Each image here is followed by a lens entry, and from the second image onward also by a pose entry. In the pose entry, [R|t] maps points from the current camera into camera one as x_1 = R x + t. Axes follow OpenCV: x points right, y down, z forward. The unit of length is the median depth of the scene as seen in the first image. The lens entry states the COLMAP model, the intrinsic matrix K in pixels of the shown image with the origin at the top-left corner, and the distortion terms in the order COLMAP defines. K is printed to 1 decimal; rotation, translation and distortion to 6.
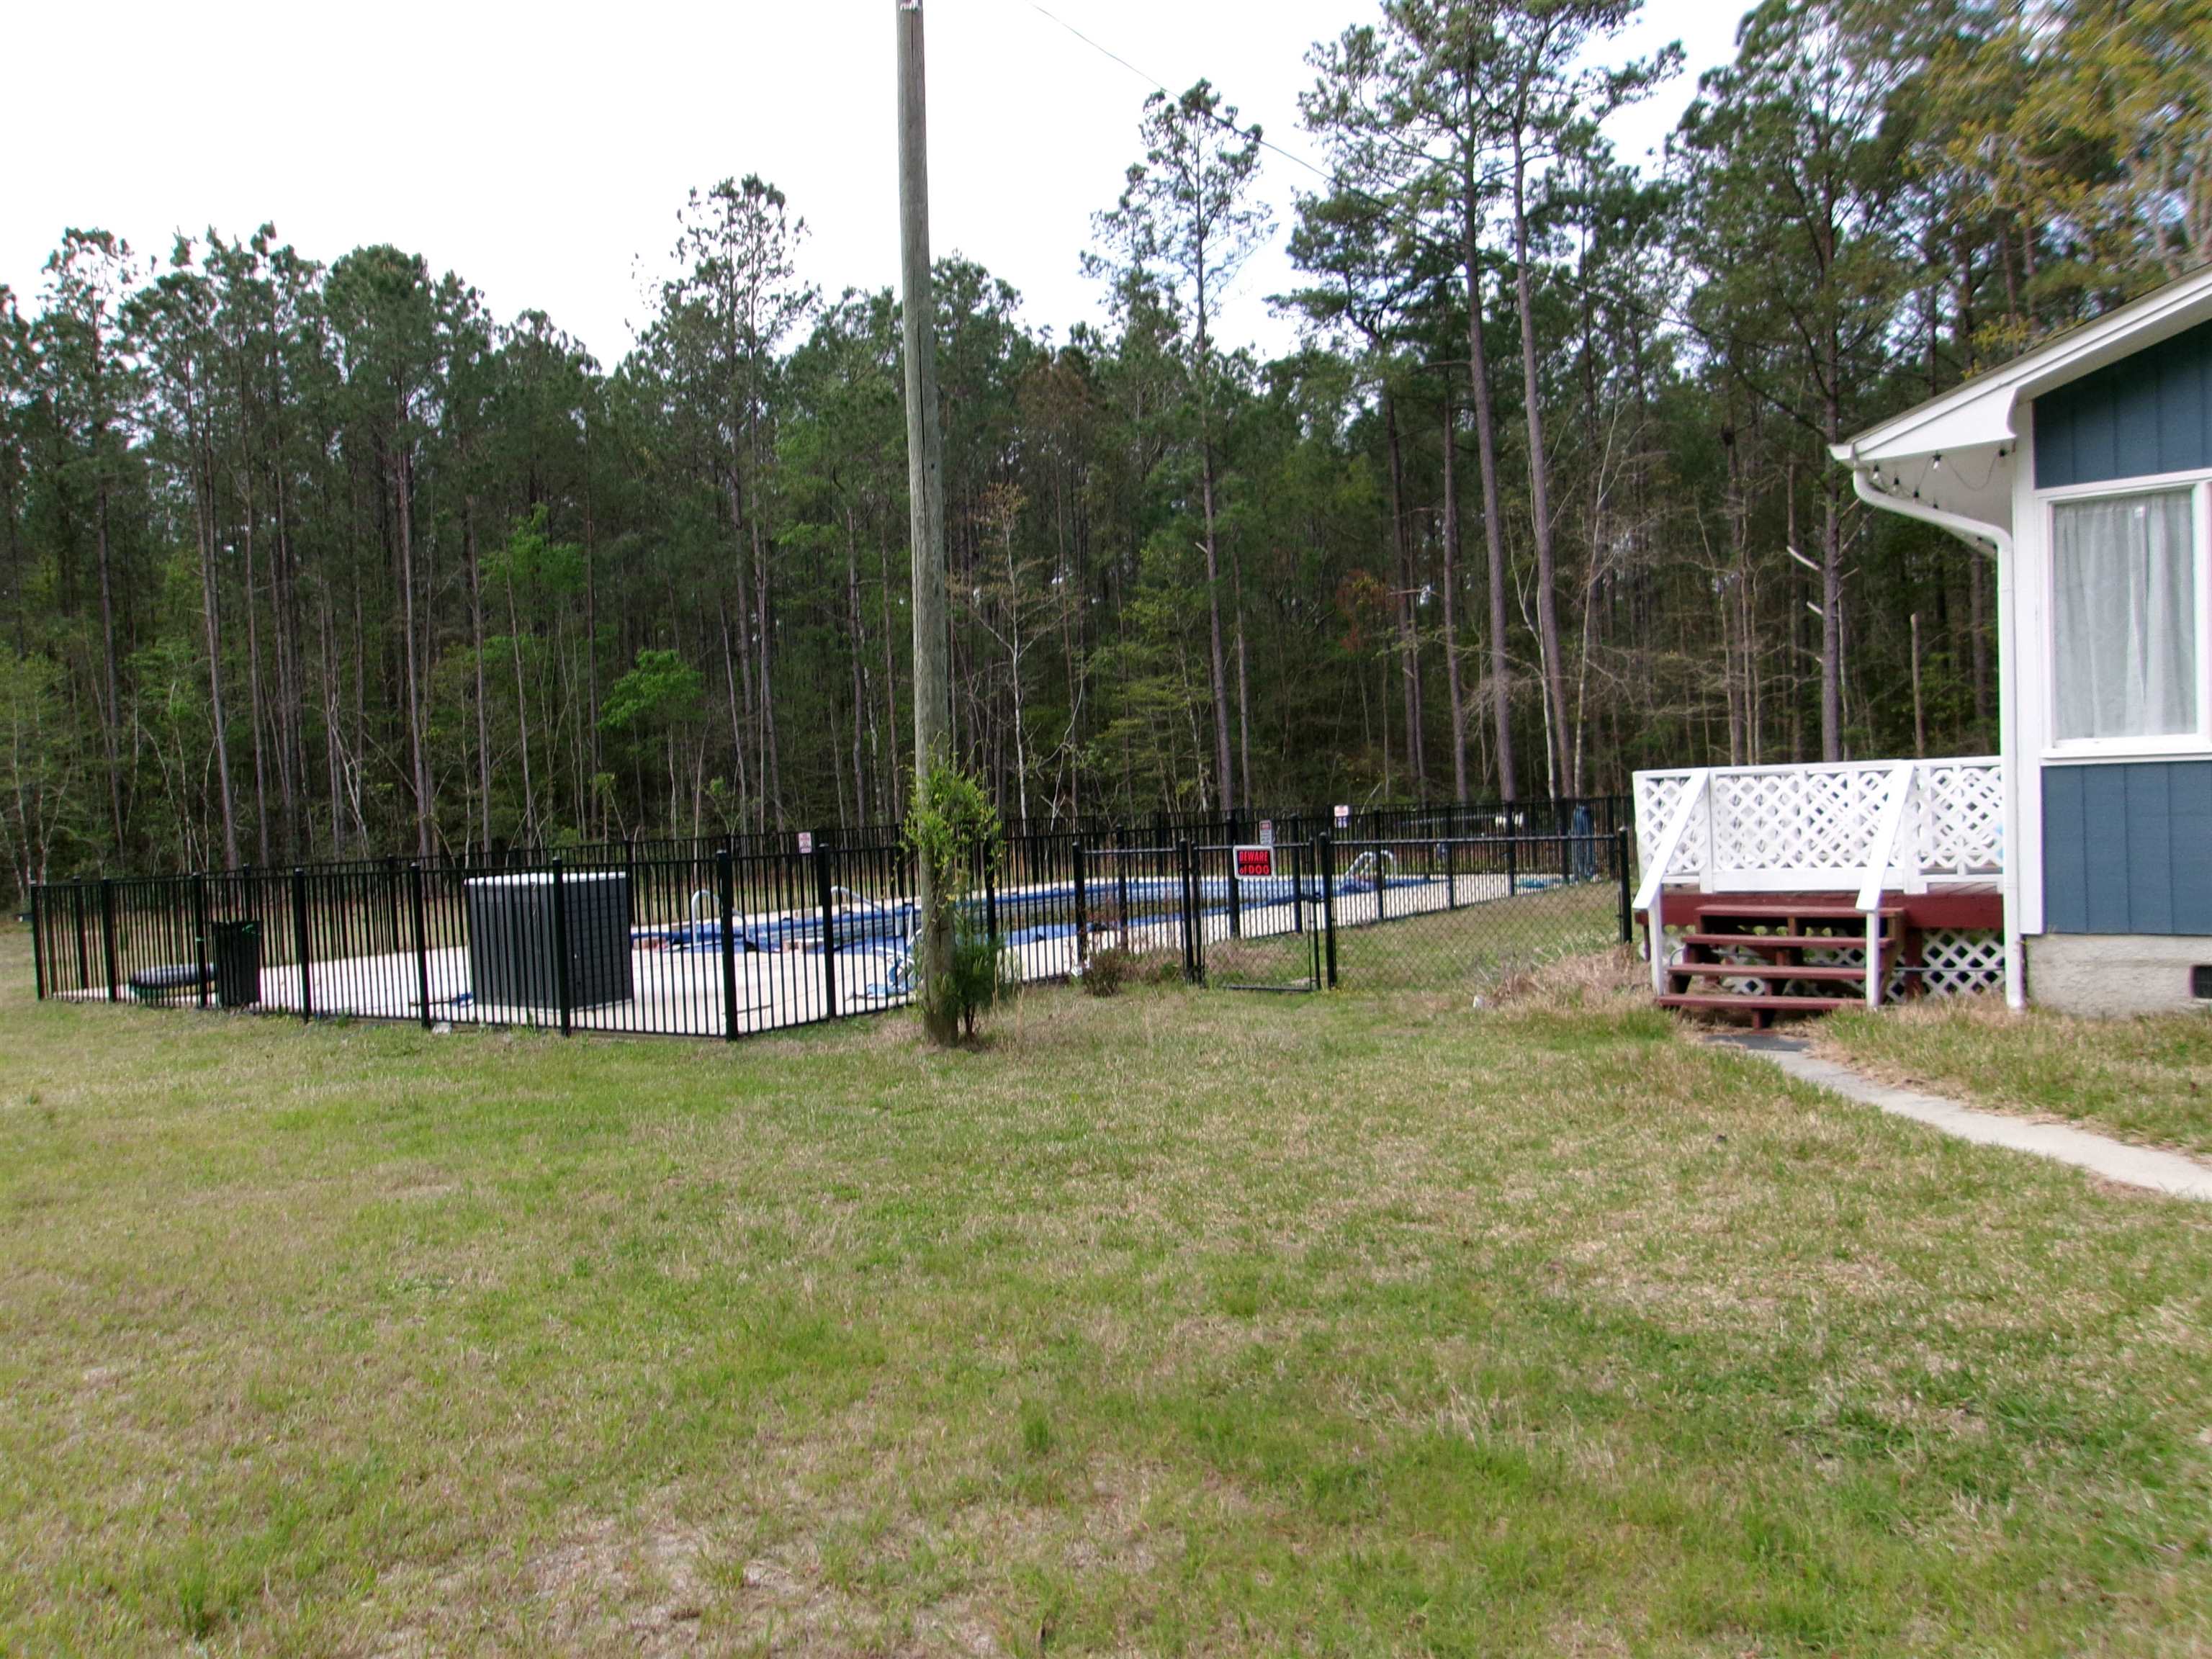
lens RADIAL K [[1753.4, 0, 1106.0], [0, 1753.4, 829.5], [0, 0, 1]] dist [0.003769, 0.006406]
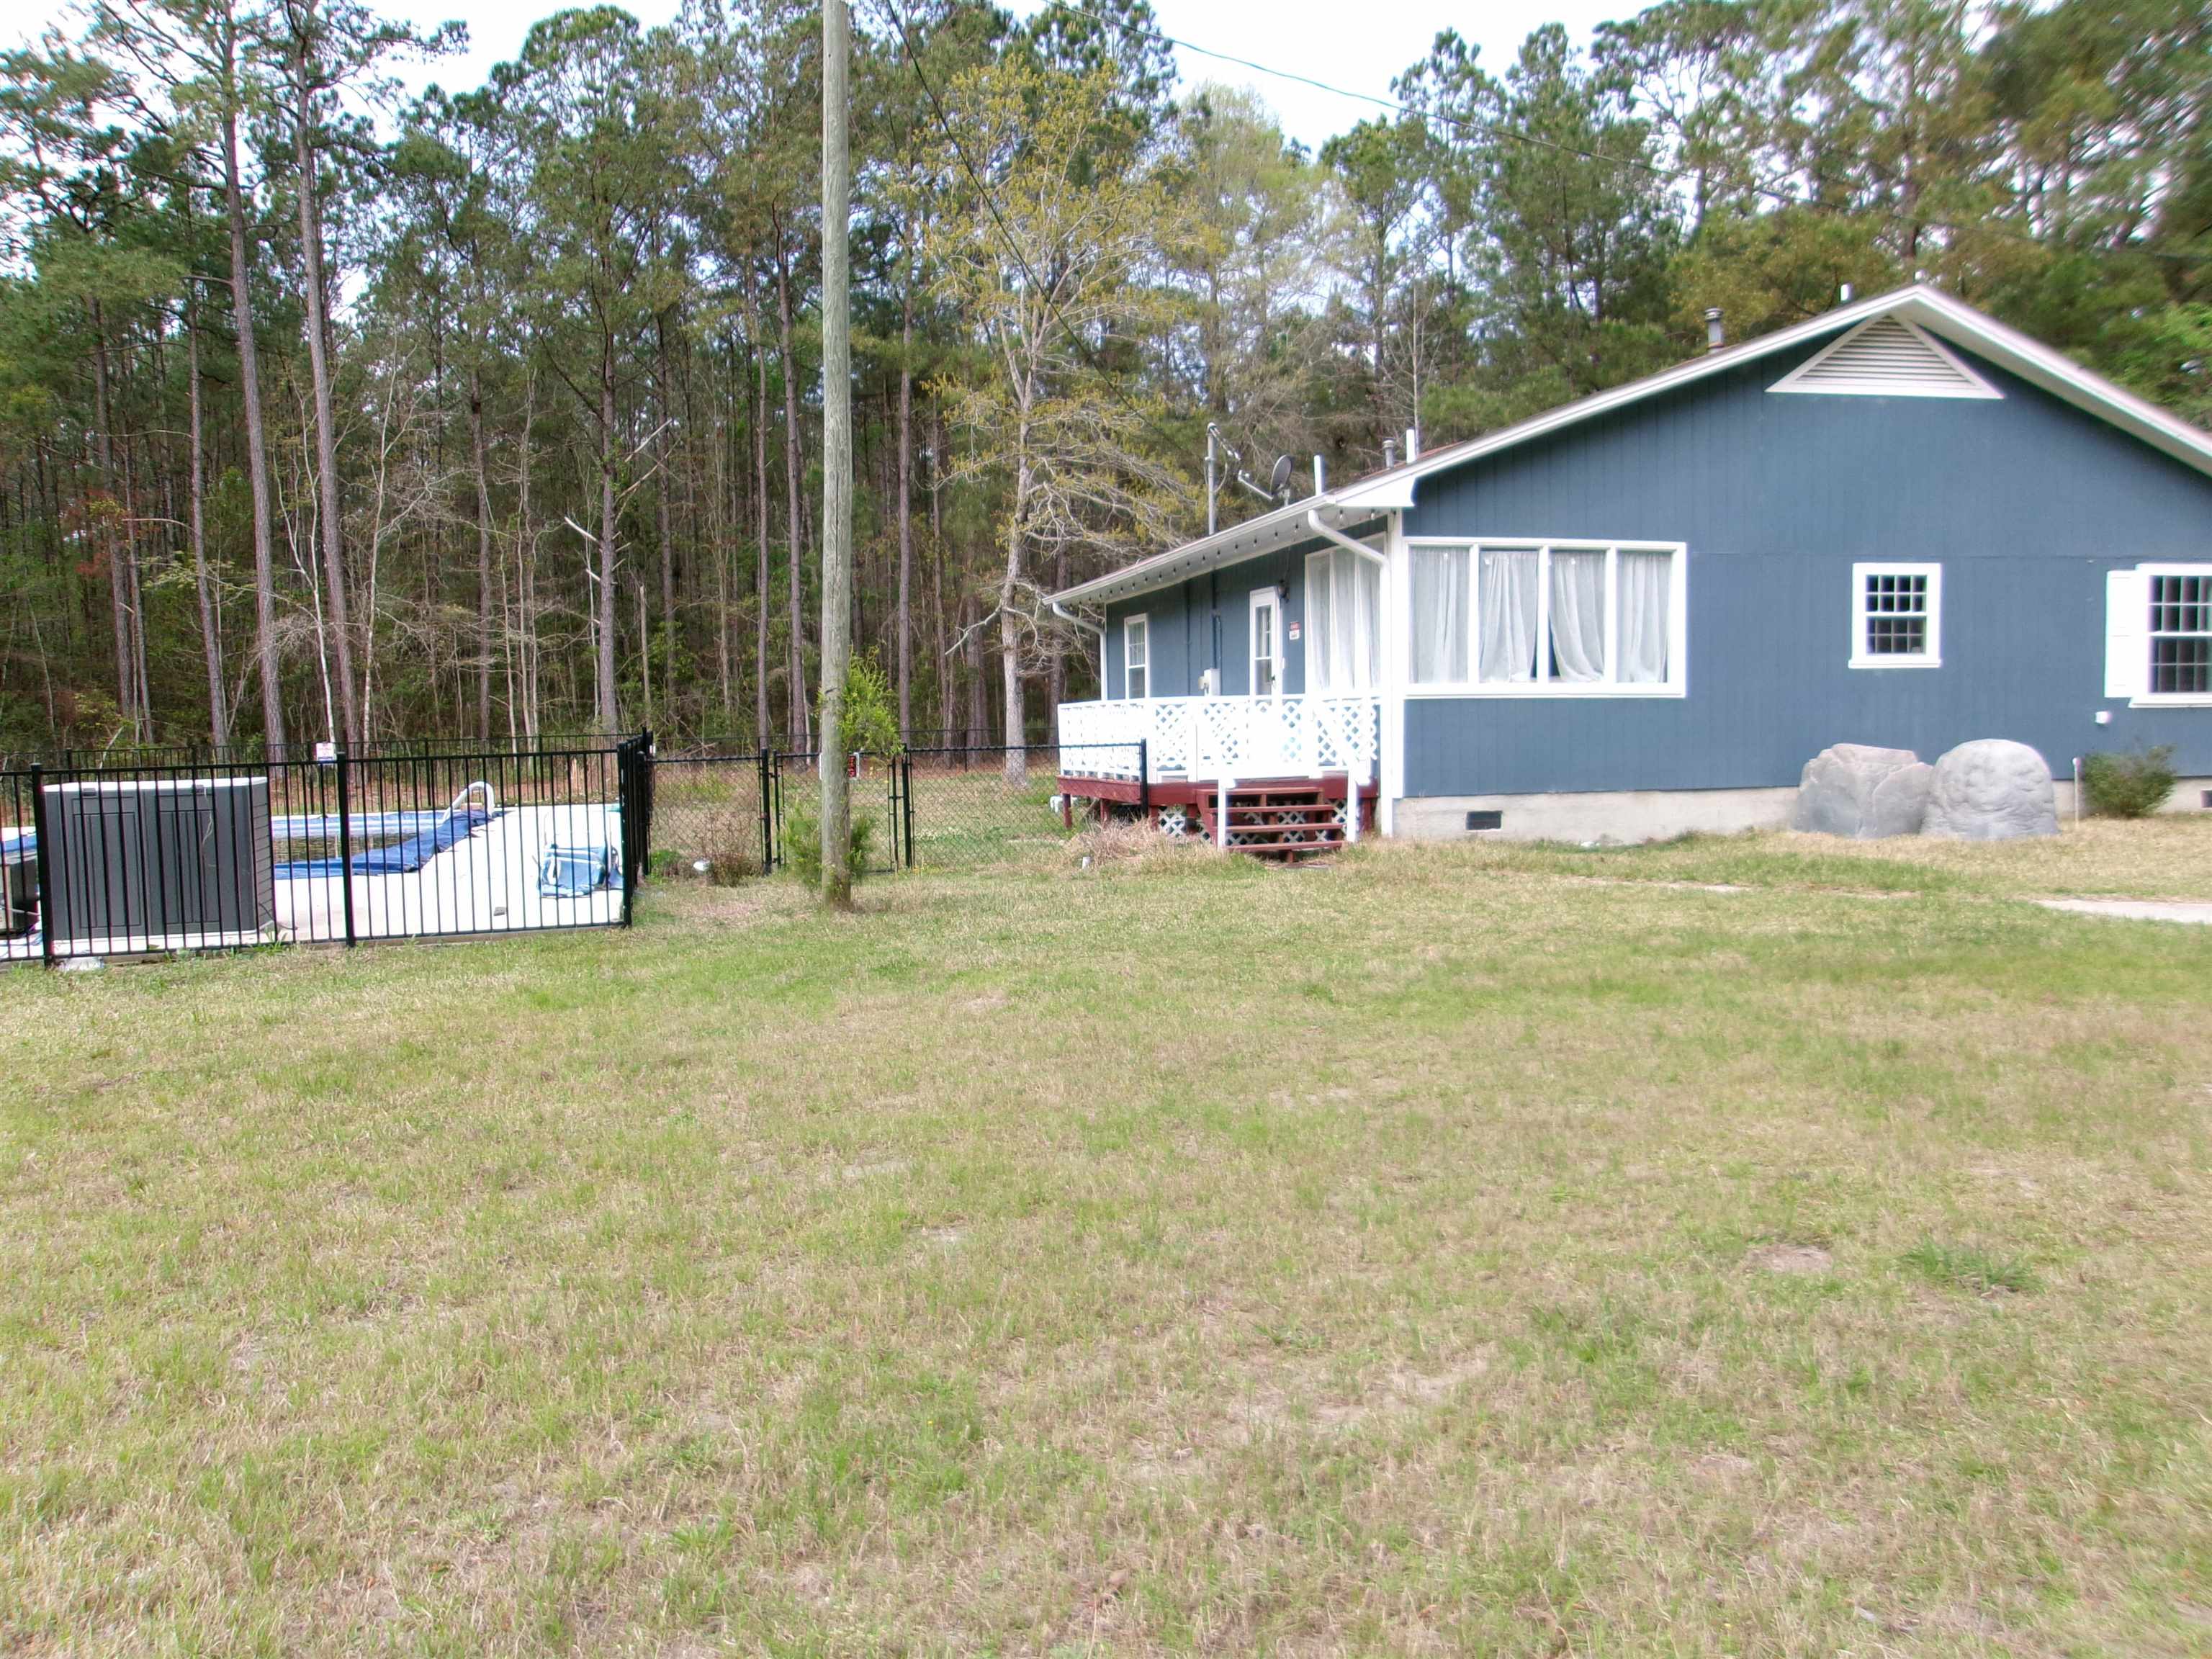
lens RADIAL K [[1753.4, 0, 1106.0], [0, 1753.4, 829.5], [0, 0, 1]] dist [0.003769, 0.006406]
pose [[0.662644, -0.023682, 0.748560, -0.813013], [0.009207, 0.999682, 0.023476, 0.041000], [-0.748878, -0.008664, 0.662651, 0.075219]]
